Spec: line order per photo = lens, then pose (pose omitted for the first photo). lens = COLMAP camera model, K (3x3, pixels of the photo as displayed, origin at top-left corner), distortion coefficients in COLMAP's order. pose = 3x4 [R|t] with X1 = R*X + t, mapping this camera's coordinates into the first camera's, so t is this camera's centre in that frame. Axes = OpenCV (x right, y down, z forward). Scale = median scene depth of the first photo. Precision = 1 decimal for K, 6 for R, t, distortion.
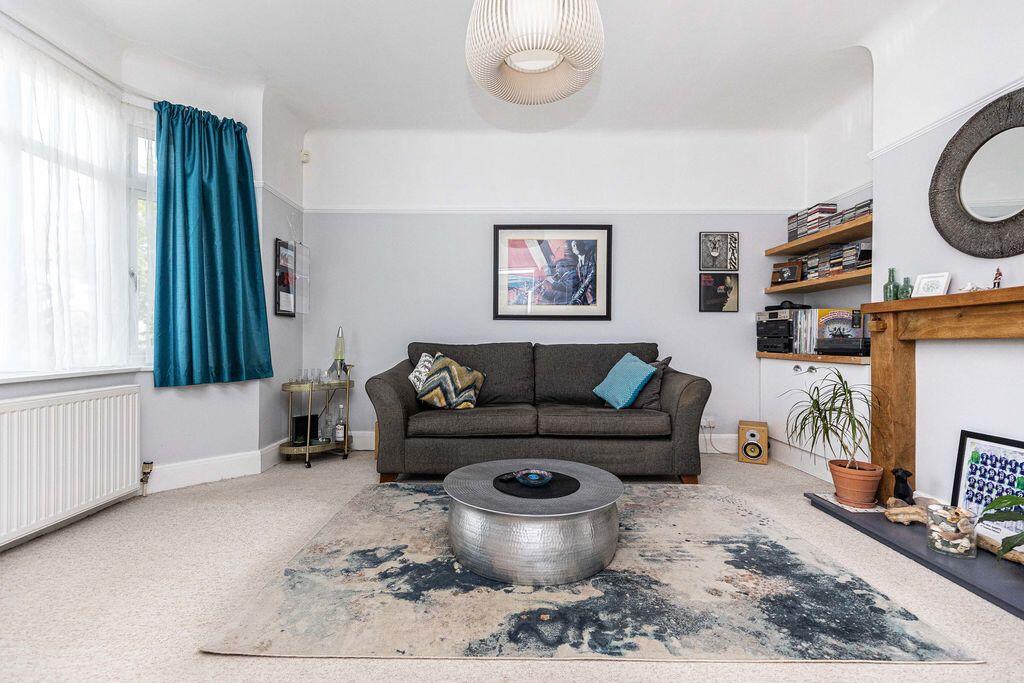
lens RADIAL K [[469.9, 0, 505.5], [0, 469.9, 340.6], [0, 0, 1]] dist [0.011600, -0.001120]
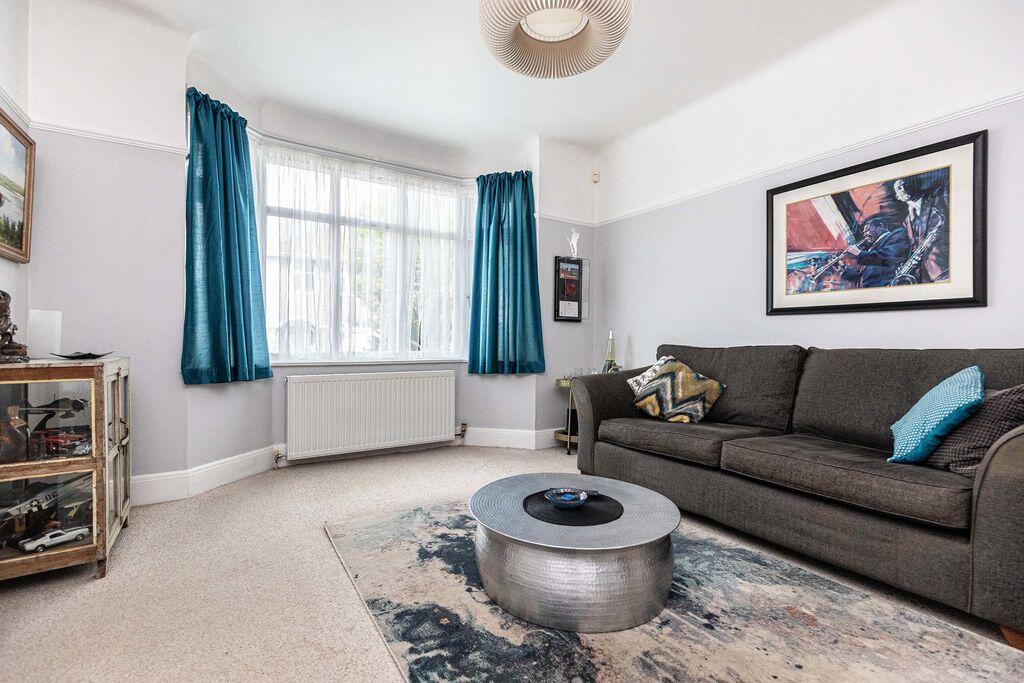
lens RADIAL K [[469.9, 0, 505.5], [0, 469.9, 340.6], [0, 0, 1]] dist [0.011600, -0.001120]
pose [[0.516089, -0.002453, -0.856532, 0.479610], [-0.007678, 0.999942, -0.007490, 0.005765], [0.856501, 0.010442, 0.516040, 0.290336]]
